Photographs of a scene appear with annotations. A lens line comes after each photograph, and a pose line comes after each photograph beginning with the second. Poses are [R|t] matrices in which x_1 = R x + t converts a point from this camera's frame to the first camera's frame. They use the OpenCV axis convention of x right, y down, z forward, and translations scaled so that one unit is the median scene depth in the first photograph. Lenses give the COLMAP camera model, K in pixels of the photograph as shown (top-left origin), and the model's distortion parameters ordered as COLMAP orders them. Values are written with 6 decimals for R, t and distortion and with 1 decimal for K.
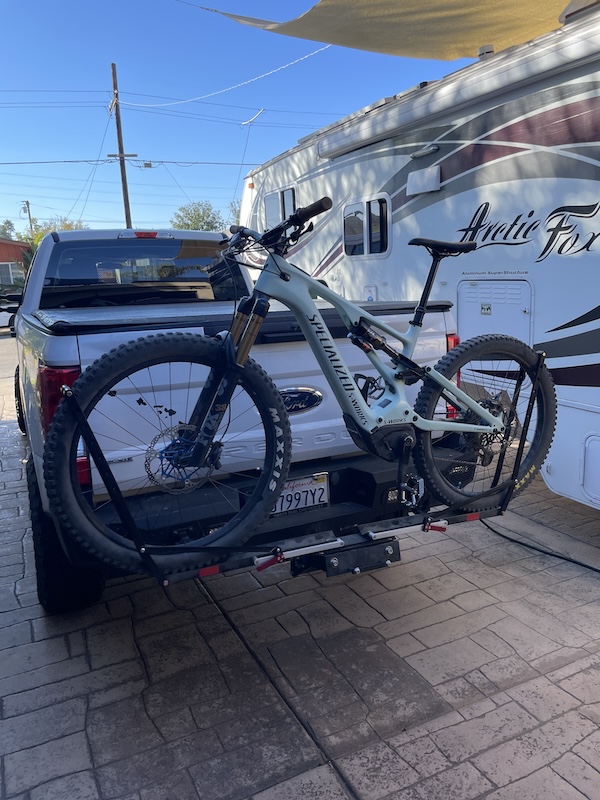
lens RADIAL K [[621.9, 0, 300.0], [0, 621.9, 397.0], [0, 0, 1]] dist [0.066159, -0.104243]
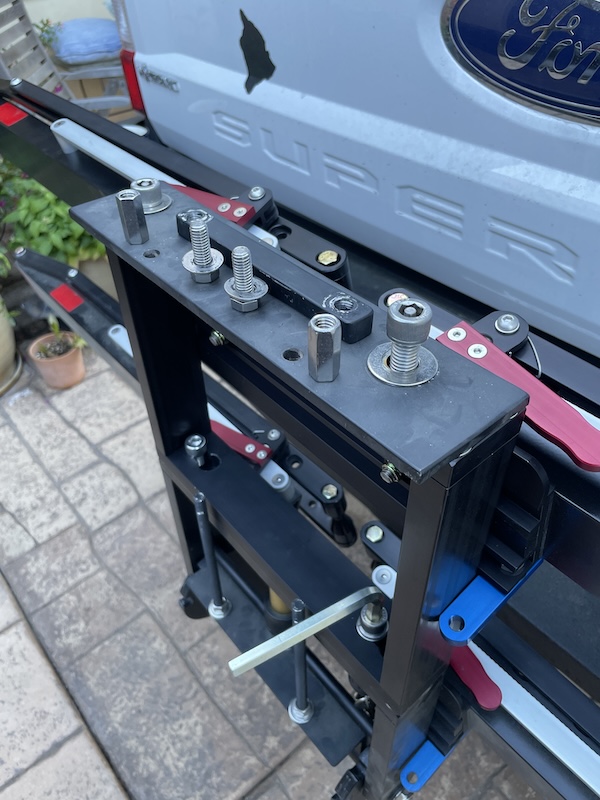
lens RADIAL K [[621.9, 0, 299.5], [0, 621.9, 388.4], [0, 0, 1]] dist [0.066159, -0.104243]
pose [[0.240259, 0.634709, -0.734452, 0.163672], [-0.157924, 0.772092, 0.615576, -0.015465], [0.957776, -0.031911, 0.285738, 0.826769]]
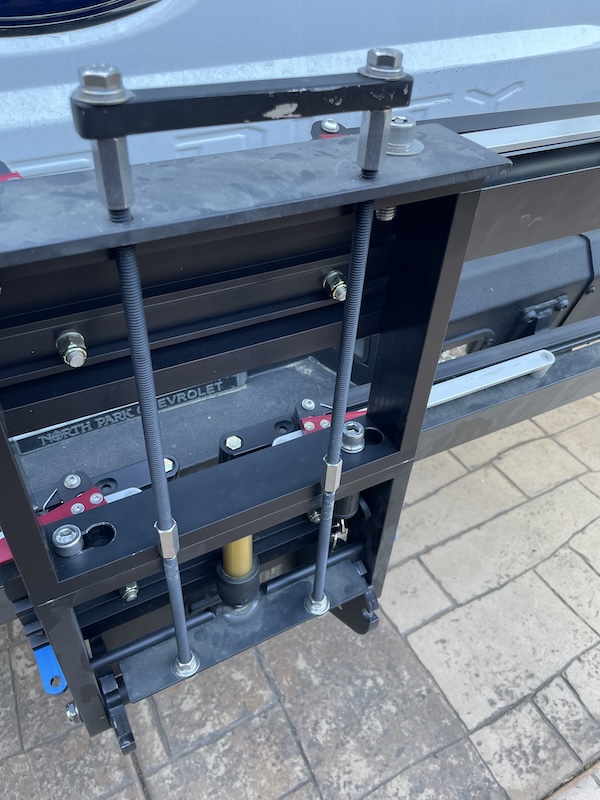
lens RADIAL K [[621.9, 0, 301.2], [0, 621.9, 400.5], [0, 0, 1]] dist [0.066159, -0.104243]
pose [[0.998184, 0.010719, 0.059286, 0.059021], [-0.039389, 0.860708, 0.507572, 0.023743], [-0.045587, -0.508985, 0.859567, 0.732694]]
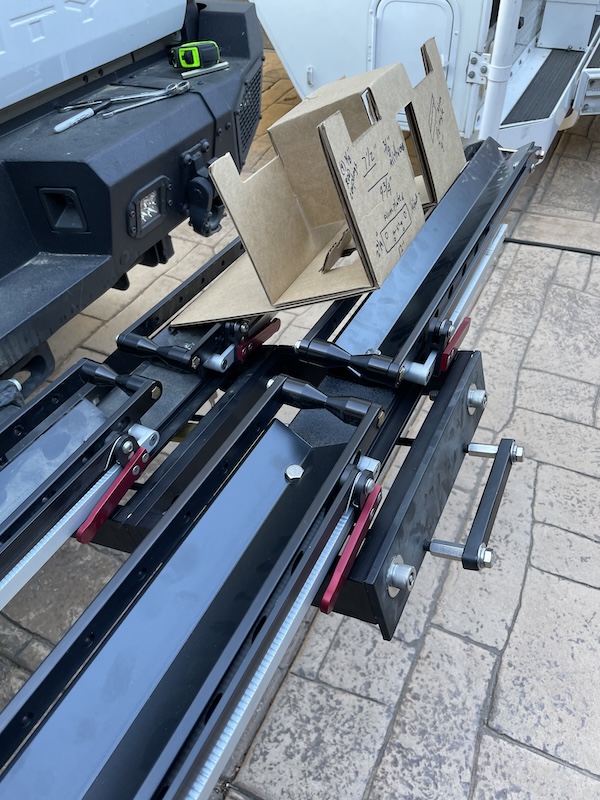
lens RADIAL K [[621.9, 0, 295.7], [0, 621.9, 396.8], [0, 0, 1]] dist [0.066159, -0.104243]
pose [[0.802182, -0.417054, 0.427283, 0.005376], [0.145692, 0.830711, 0.537302, 0.059538], [-0.579032, -0.368762, 0.727143, 0.616030]]
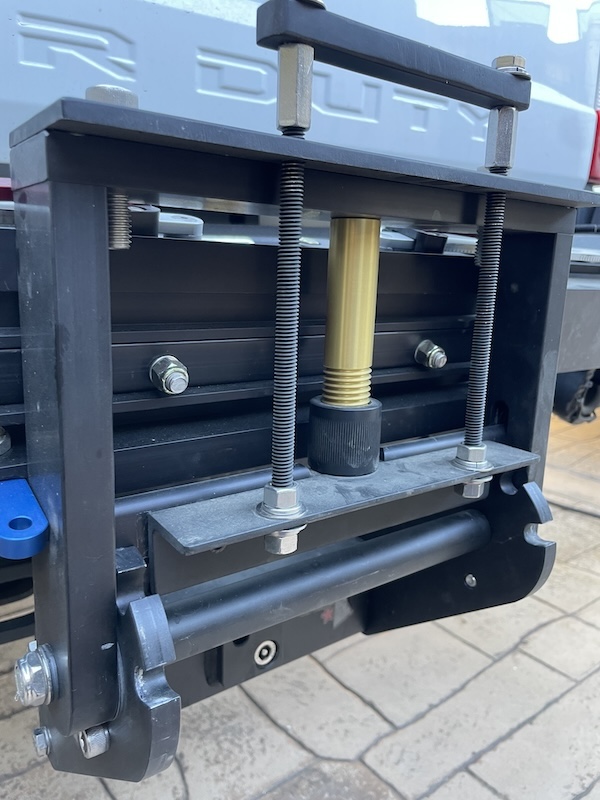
lens RADIAL K [[621.9, 0, 296.0], [0, 621.9, 389.2], [0, 0, 1]] dist [0.066159, -0.104243]
pose [[0.984829, -0.005520, 0.173442, 0.020064], [0.002845, 0.999873, 0.015668, 0.175519], [-0.173506, -0.014937, 0.984719, 0.762301]]
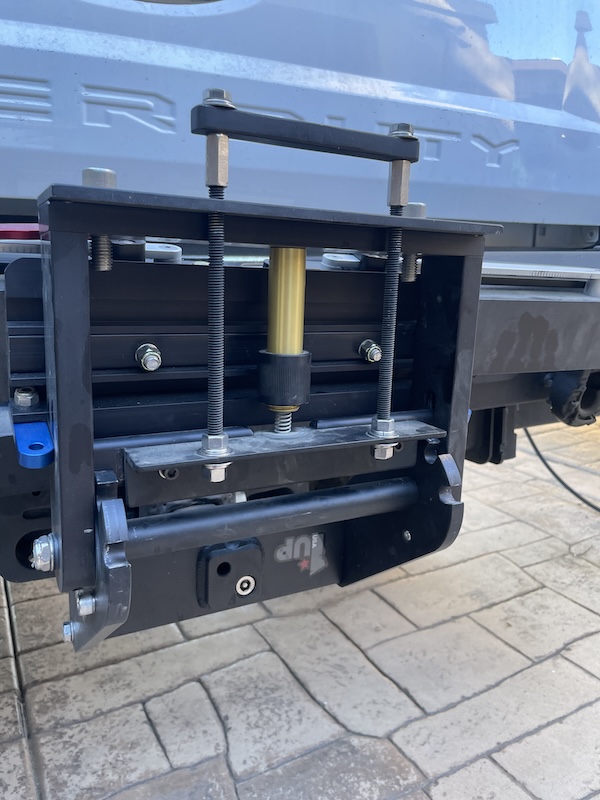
lens RADIAL K [[621.9, 0, 302.8], [0, 621.9, 387.9], [0, 0, 1]] dist [0.066159, -0.104243]
pose [[0.999078, 0.022572, 0.036522, 0.050288], [-0.022438, 0.999740, -0.004049, 0.182092], [-0.036604, 0.003225, 0.999325, 0.716061]]
